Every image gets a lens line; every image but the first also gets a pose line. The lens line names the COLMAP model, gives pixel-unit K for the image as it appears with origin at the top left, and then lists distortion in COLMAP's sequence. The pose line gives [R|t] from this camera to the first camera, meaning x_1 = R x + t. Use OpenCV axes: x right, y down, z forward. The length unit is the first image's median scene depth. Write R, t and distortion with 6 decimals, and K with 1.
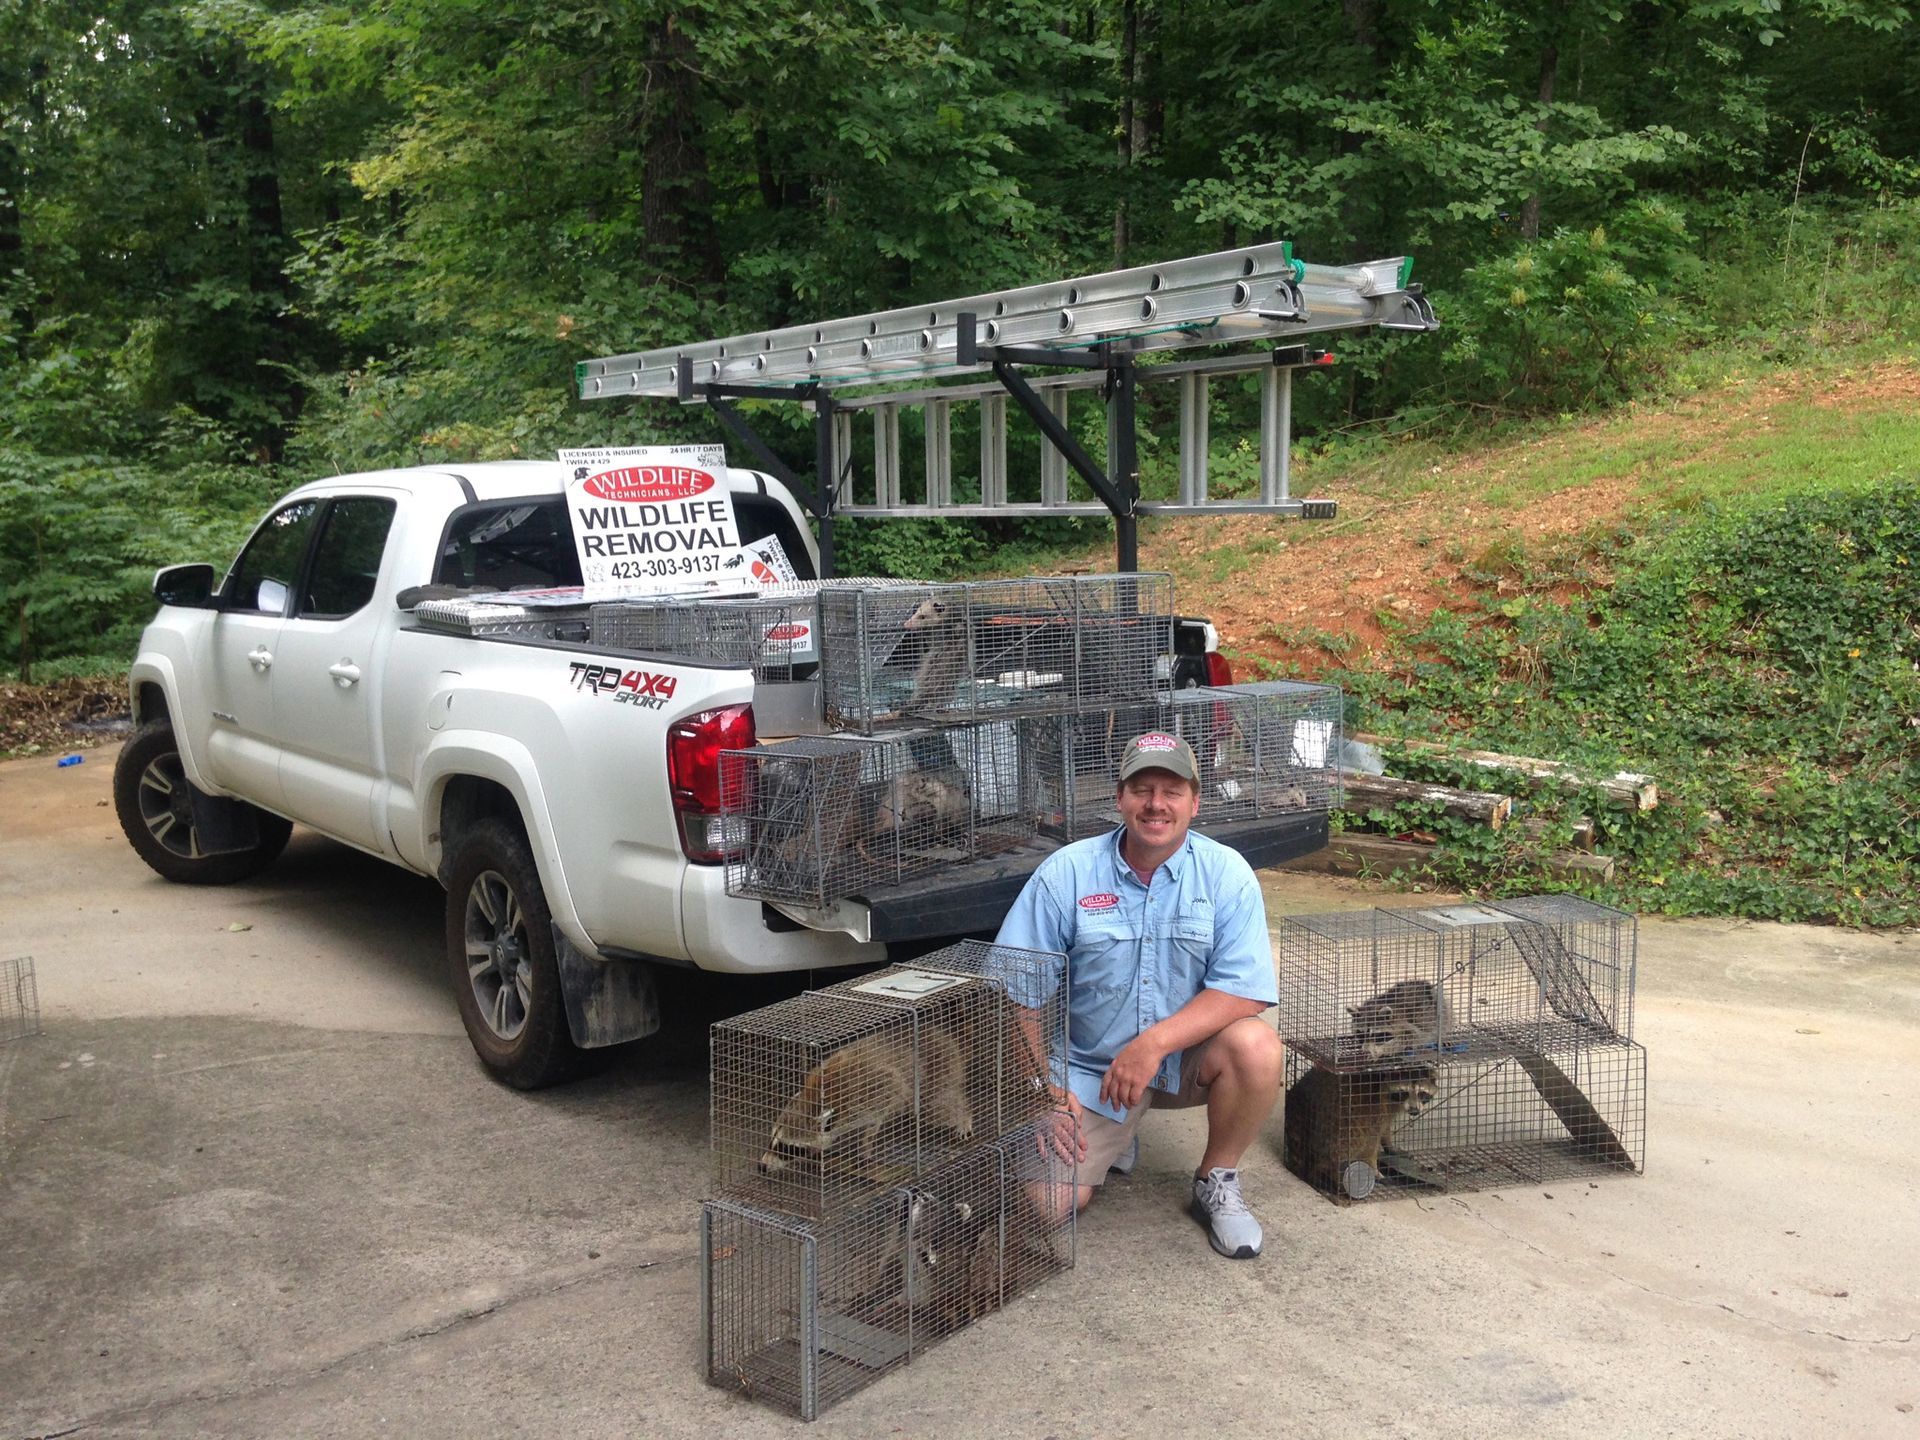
lens RADIAL K [[1703.3, 0, 956.3], [0, 1703.3, 771.6], [0, 0, 1]] dist [0.157793, -0.237060]
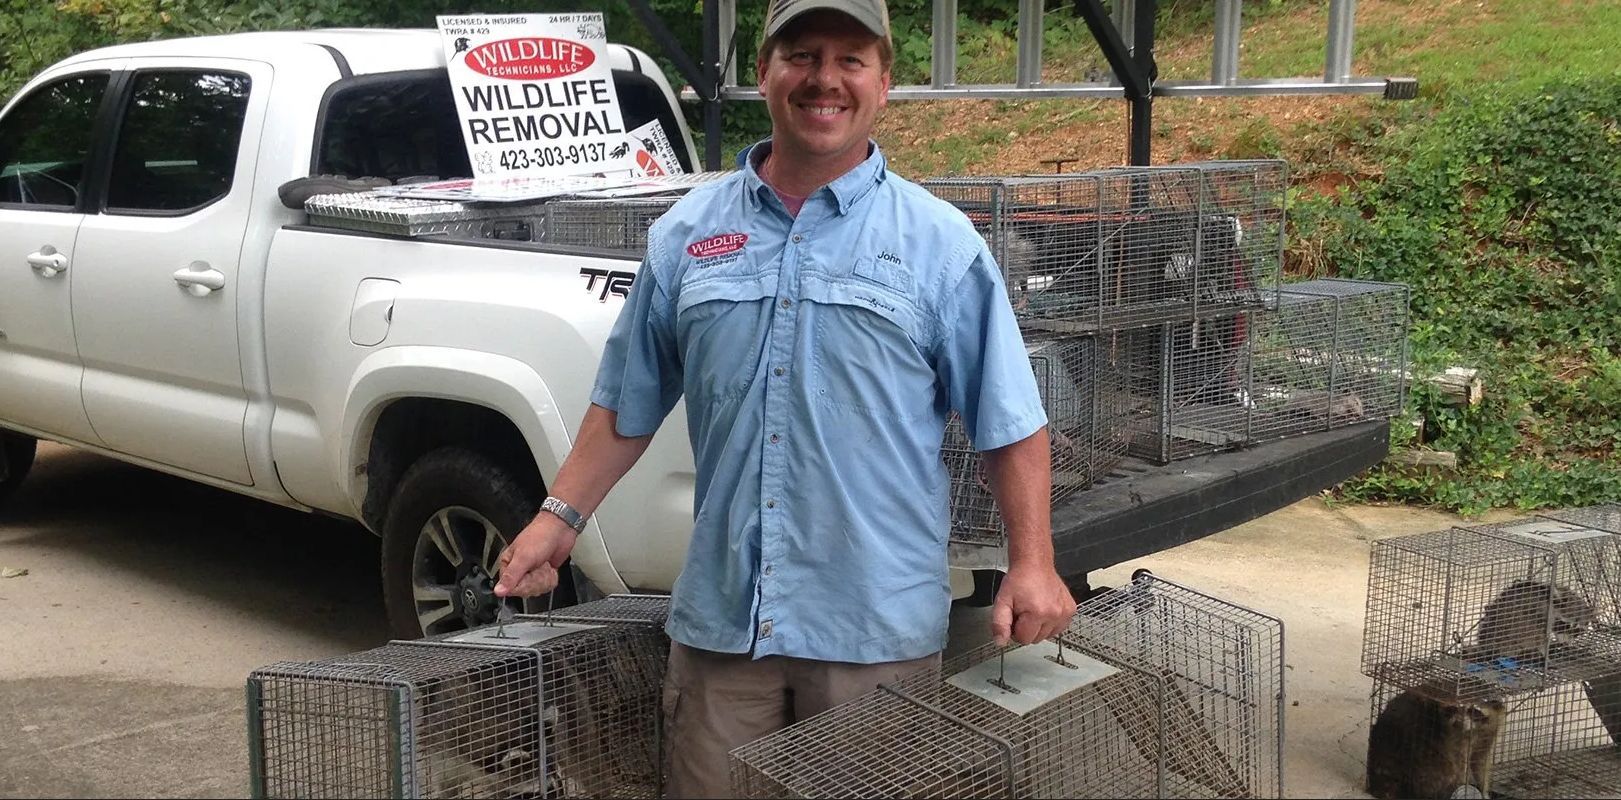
lens RADIAL K [[1714.9, 0, 788.8], [0, 1714.9, 551.3], [0, 0, 1]] dist [0.195964, -0.290231]
pose [[0.985954, -0.034458, 0.163424, -0.175892], [0.017346, 0.994321, 0.105003, -0.007202], [-0.166114, -0.100694, 0.980952, 0.067976]]
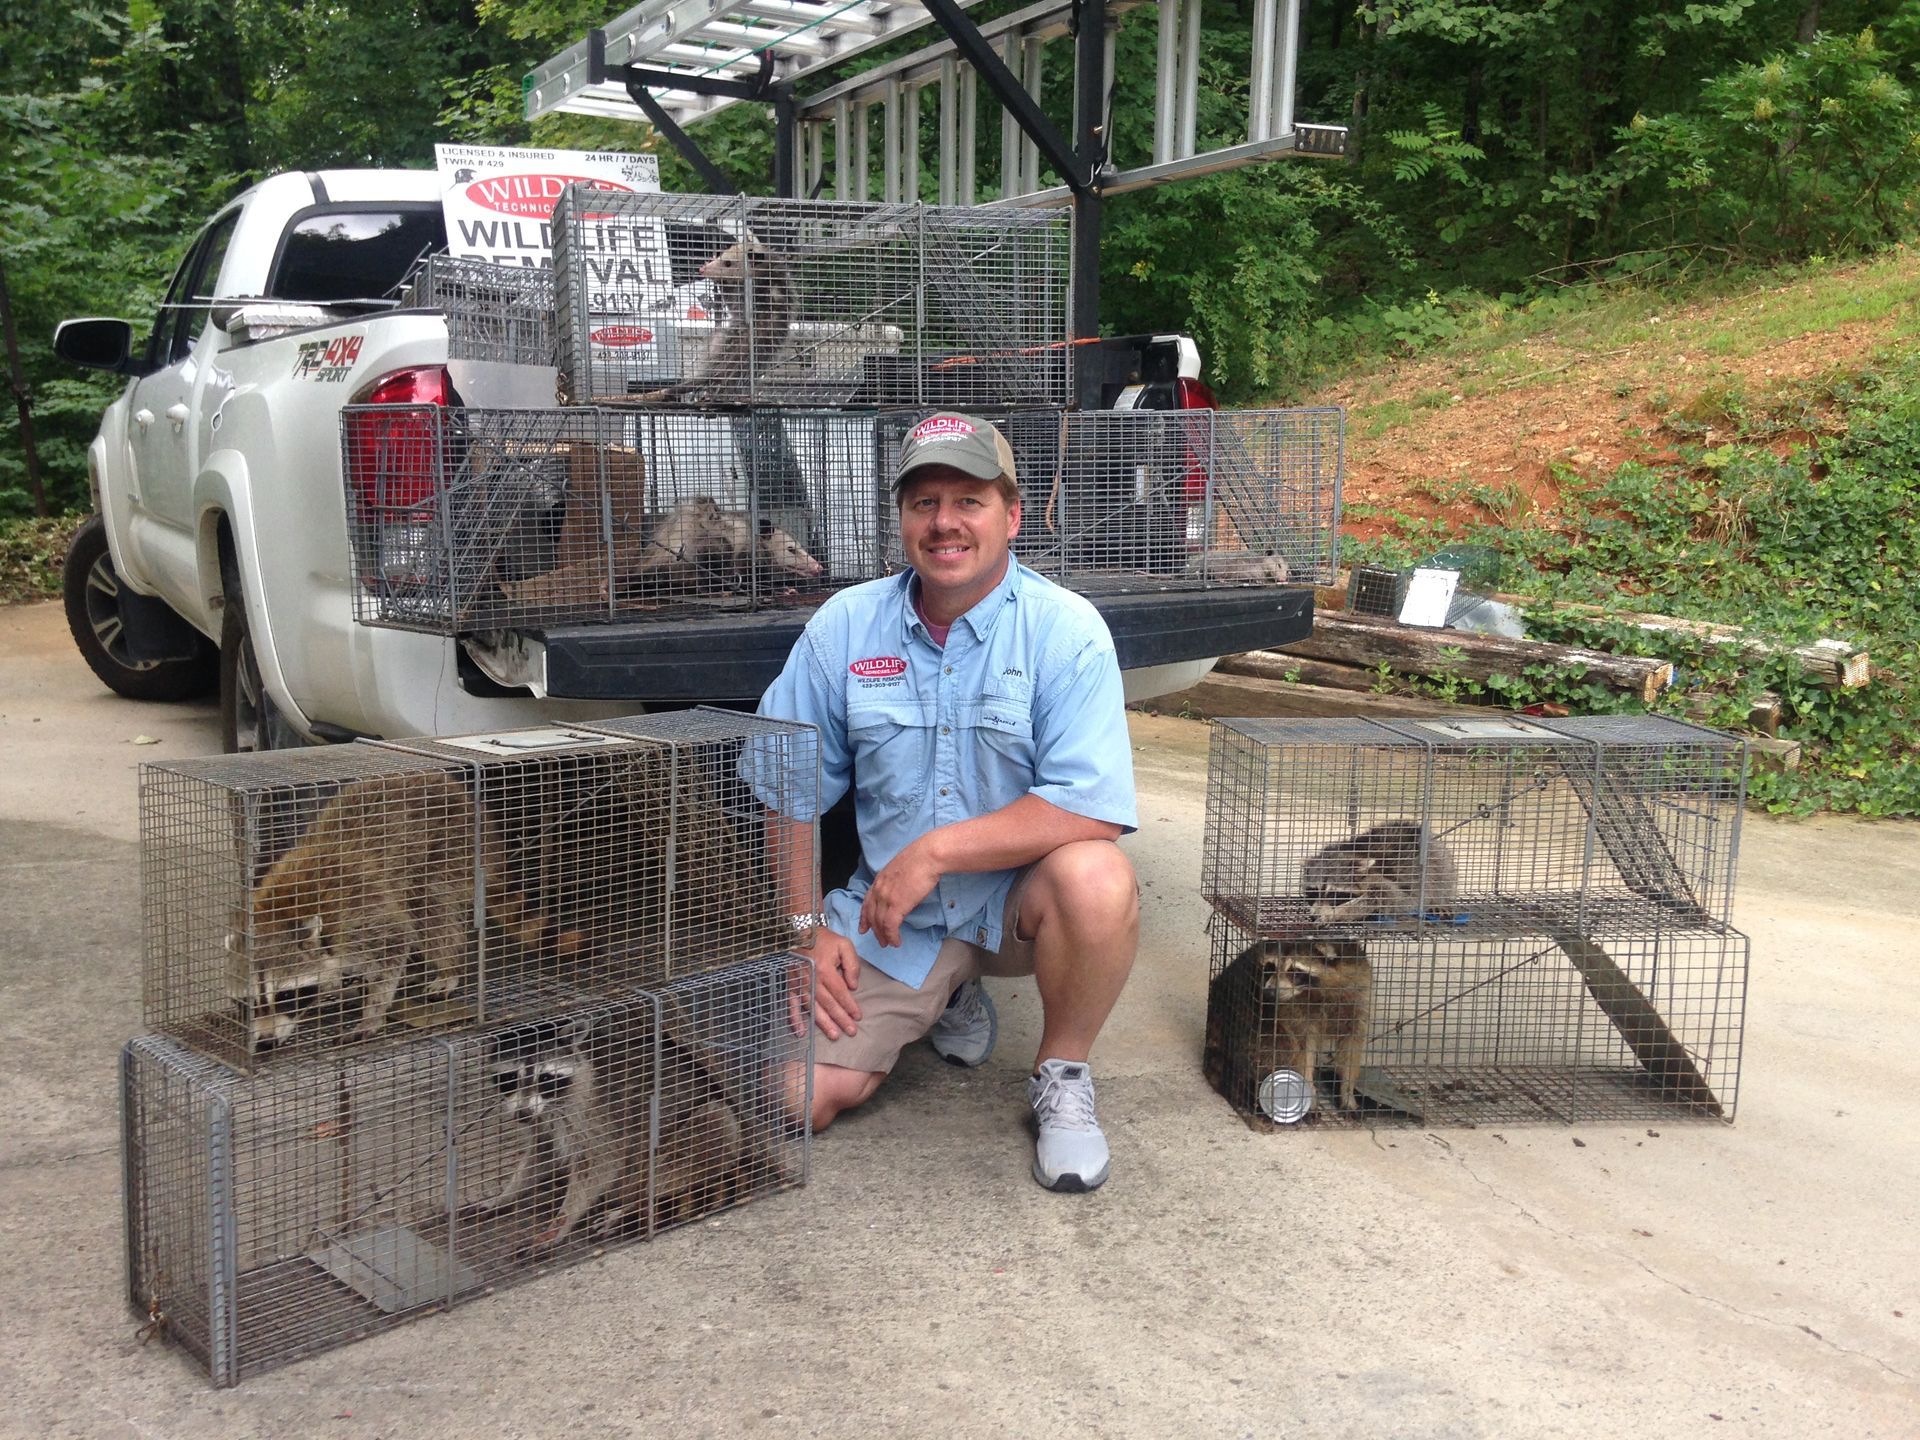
lens RADIAL K [[1703.3, 0, 956.3], [0, 1703.3, 771.6], [0, 0, 1]] dist [0.157793, -0.237060]
pose [[0.990650, 0.052365, -0.125979, 0.107108], [-0.047263, 0.997950, 0.043154, 0.049270], [0.127980, -0.036796, 0.991094, 0.181552]]
